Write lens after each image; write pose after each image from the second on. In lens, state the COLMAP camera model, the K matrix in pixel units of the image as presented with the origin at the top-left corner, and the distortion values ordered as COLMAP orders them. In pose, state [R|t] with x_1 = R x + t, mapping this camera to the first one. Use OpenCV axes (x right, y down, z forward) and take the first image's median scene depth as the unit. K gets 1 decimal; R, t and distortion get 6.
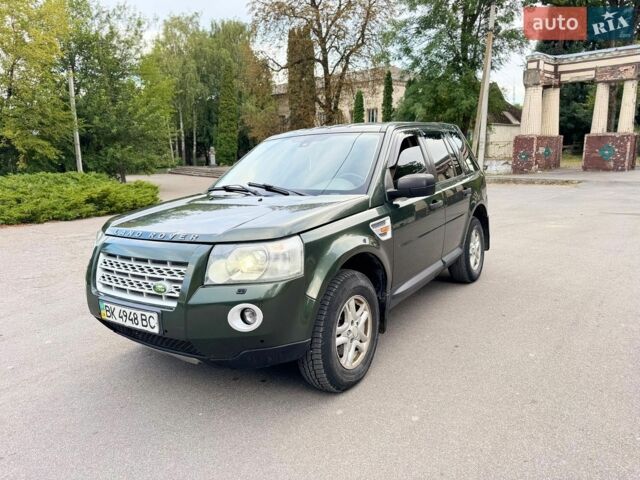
lens RADIAL K [[459.7, 0, 320.0], [0, 459.7, 240.0], [0, 0, 1]] dist [0.043315, -0.055291]
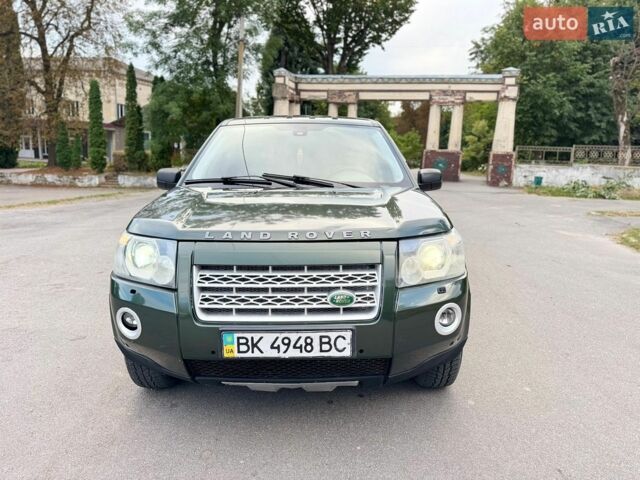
lens RADIAL K [[459.7, 0, 320.0], [0, 459.7, 240.0], [0, 0, 1]] dist [0.043315, -0.055291]
pose [[0.819945, -0.054949, 0.569799, -0.587955], [0.060596, 0.998121, 0.009058, -0.004872], [-0.569227, 0.027101, 0.821734, 0.265369]]
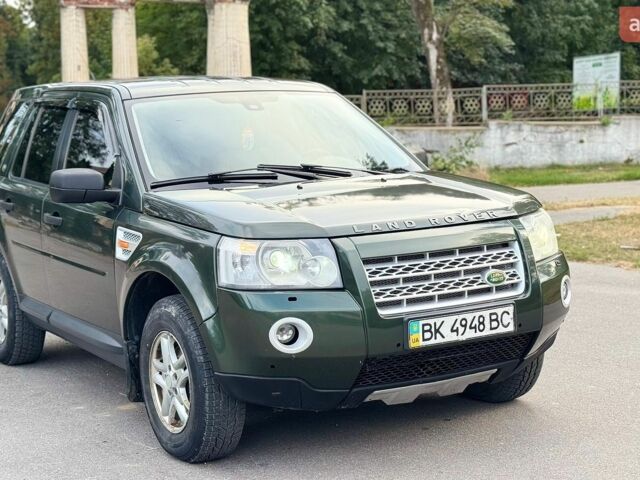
lens RADIAL K [[1192.6, 0, 320.0], [0, 1192.6, 240.0], [0, 0, 1]] dist [0.026020, 0.081845]
pose [[0.440659, -0.070405, 0.894910, -1.658564], [0.176735, 0.984212, -0.009594, 0.004771], [-0.880105, 0.162390, 0.446144, 0.243226]]
